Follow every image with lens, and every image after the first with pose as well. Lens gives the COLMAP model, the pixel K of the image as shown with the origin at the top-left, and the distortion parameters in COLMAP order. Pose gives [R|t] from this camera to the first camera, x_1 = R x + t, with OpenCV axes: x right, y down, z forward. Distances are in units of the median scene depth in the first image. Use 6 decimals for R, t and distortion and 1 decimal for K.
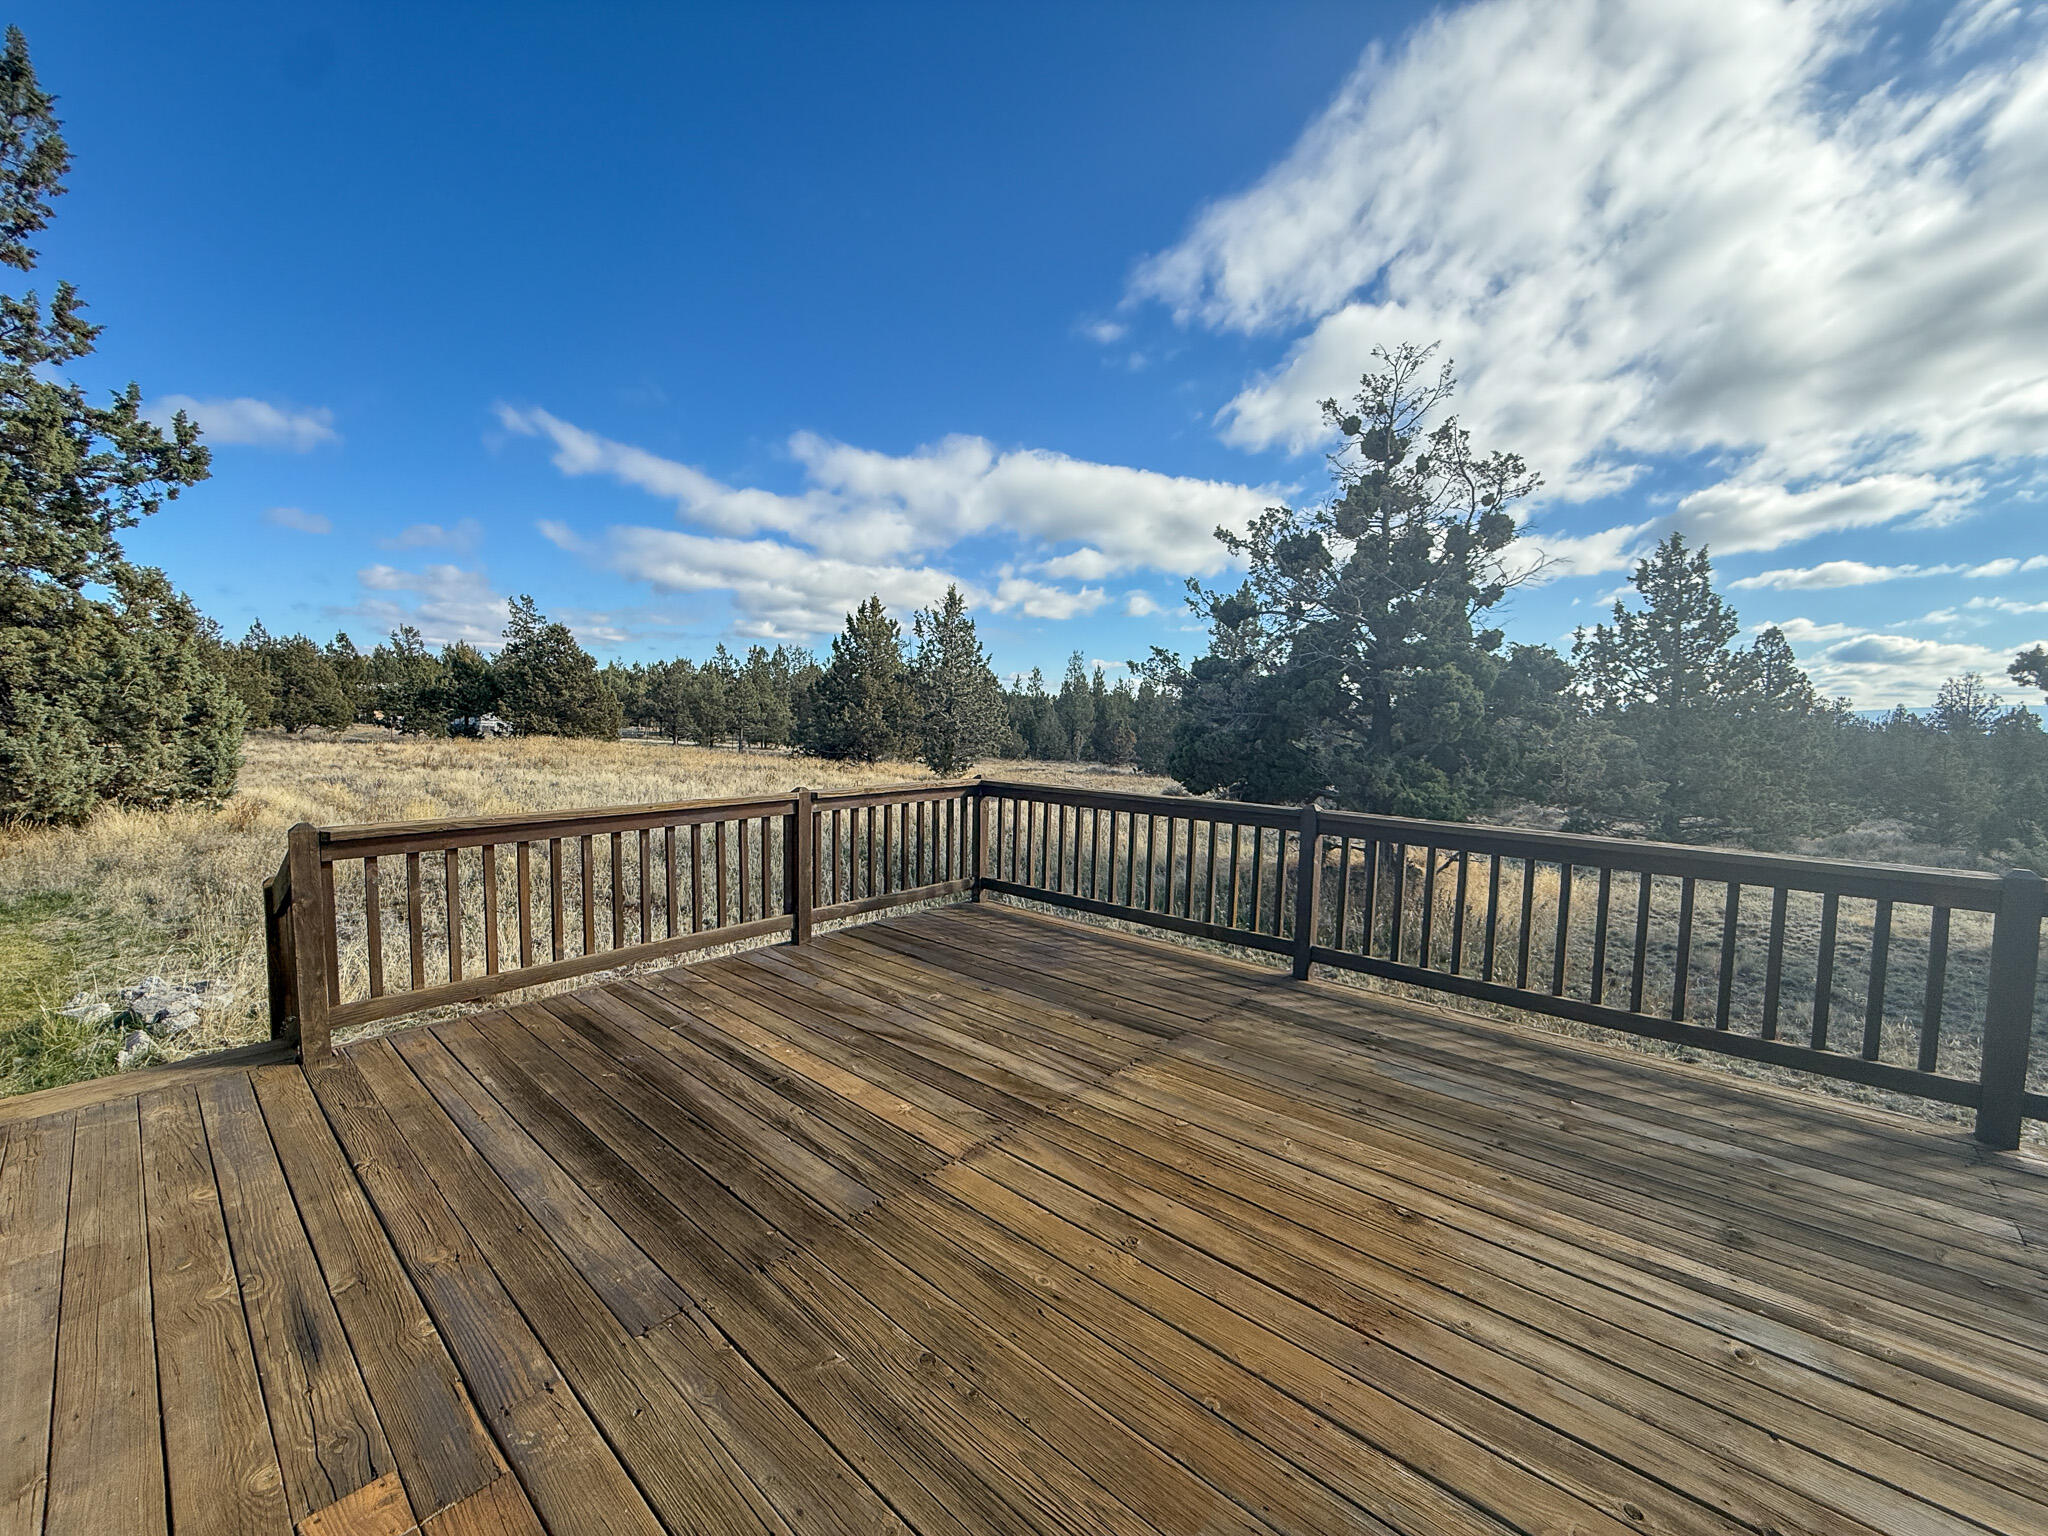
lens RADIAL K [[808.7, 0, 1024.0], [0, 808.7, 768.0], [0, 0, 1]] dist [-0.007259, -0.000025]
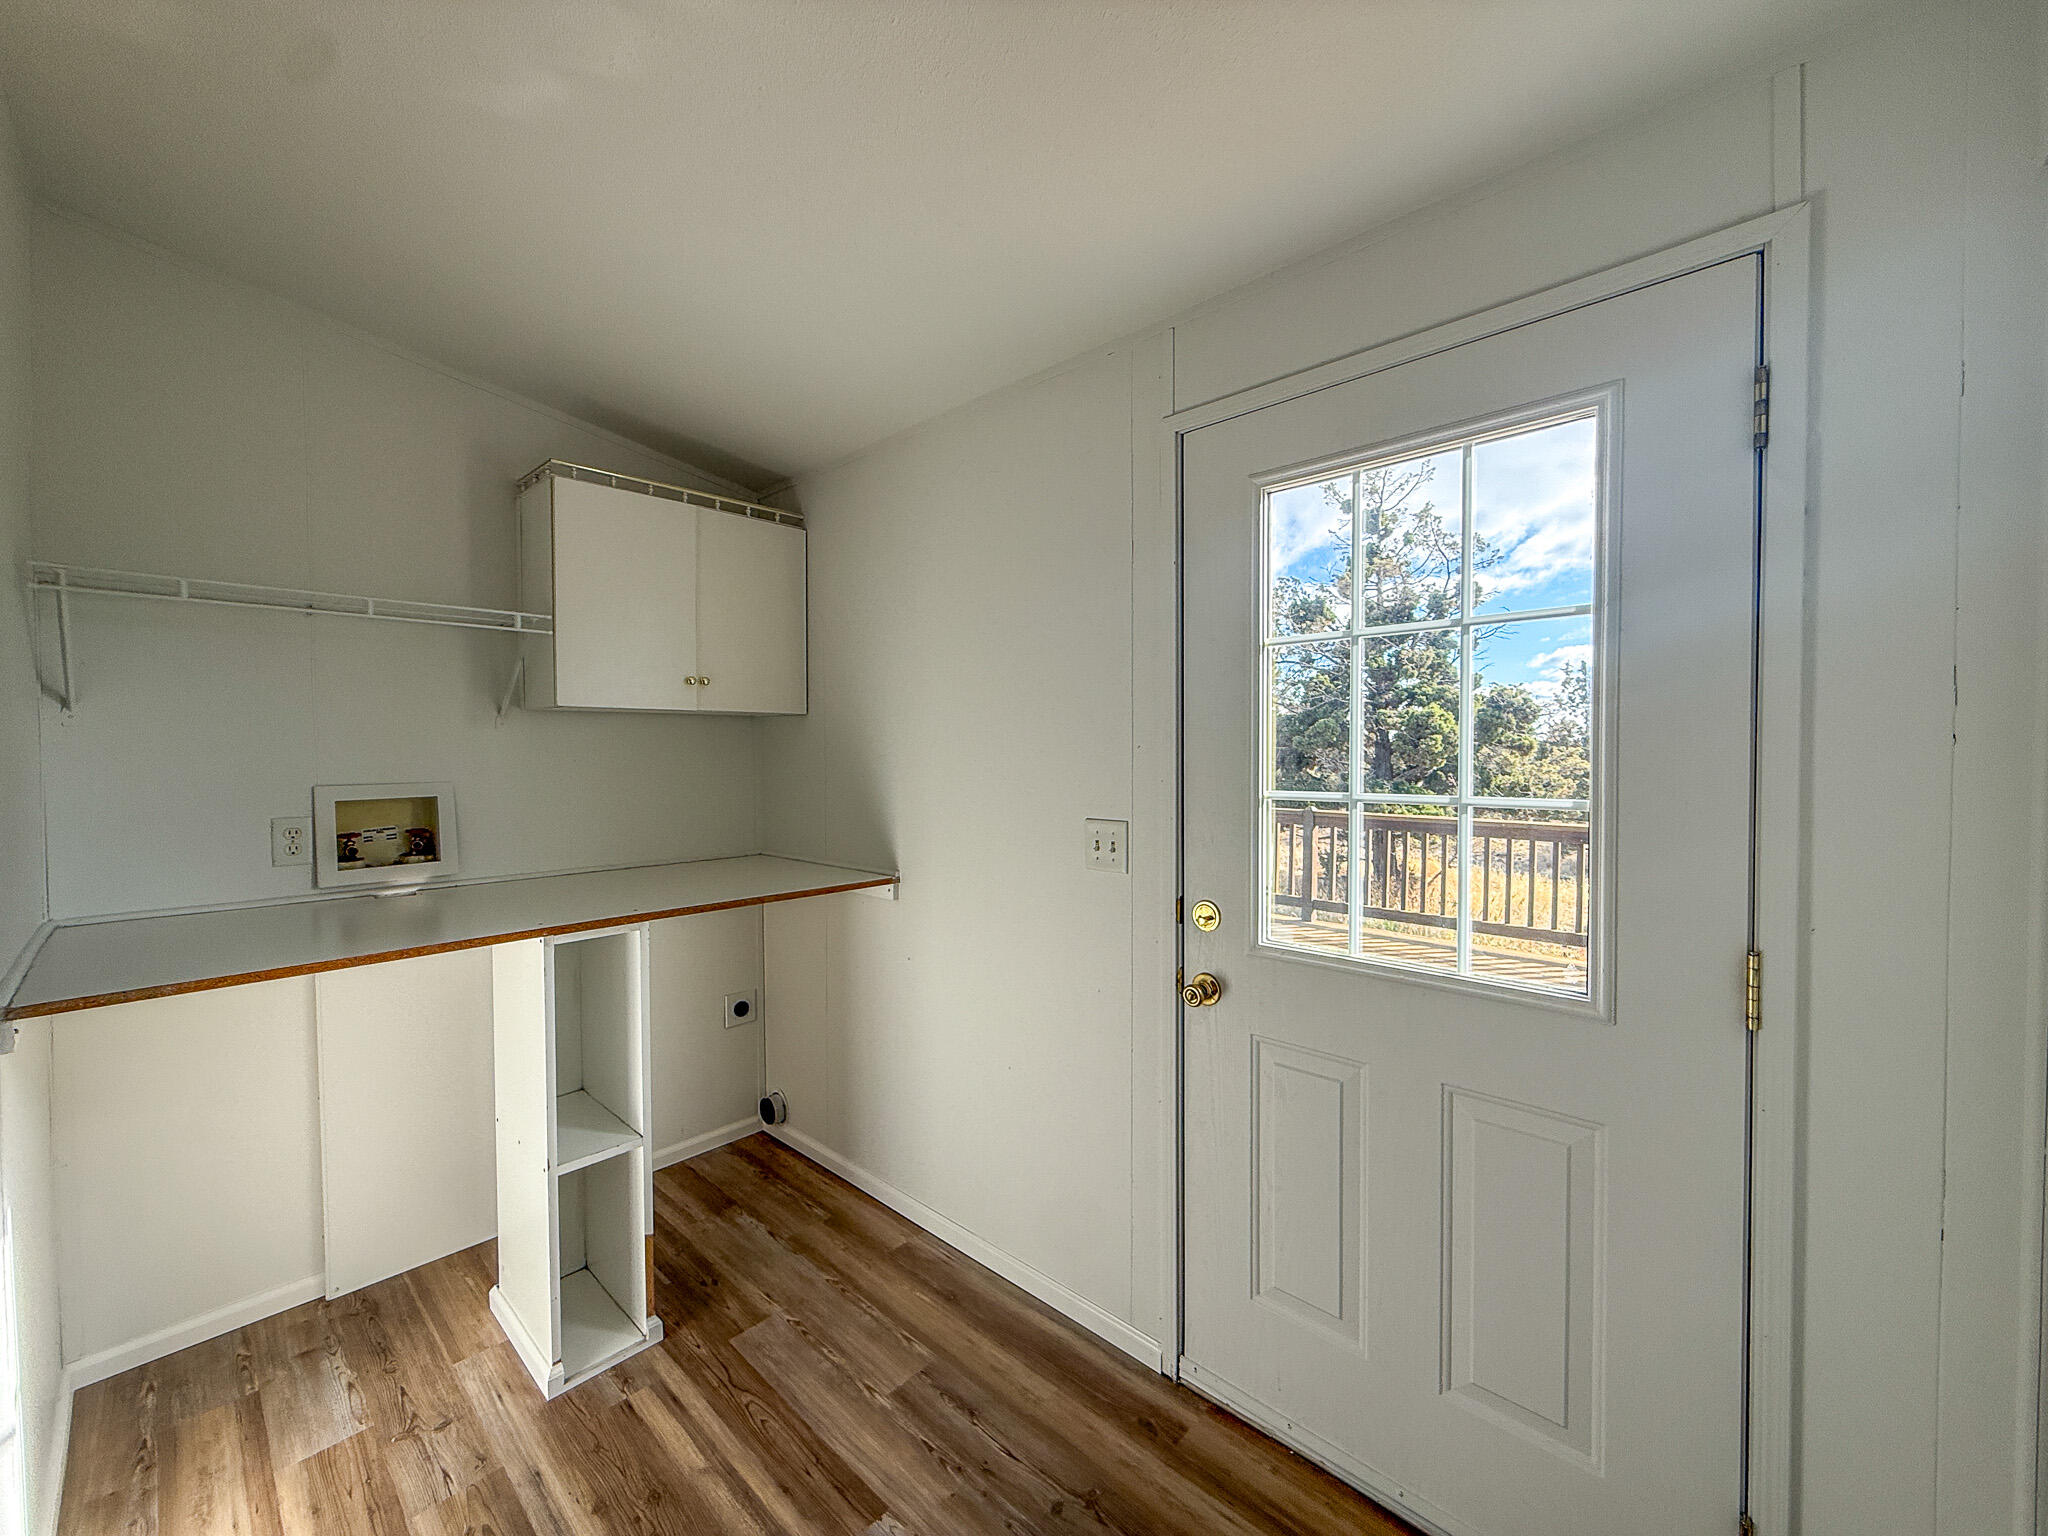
lens RADIAL K [[814.7, 0, 1017.4], [0, 814.7, 769.8], [0, 0, 1]] dist [-0.001518, 0.000285]
pose [[0.999271, -0.019547, -0.032800, -0.042764], [0.018066, 0.998831, -0.044842, 0.009797], [0.033638, 0.044217, 0.998455, -0.165500]]
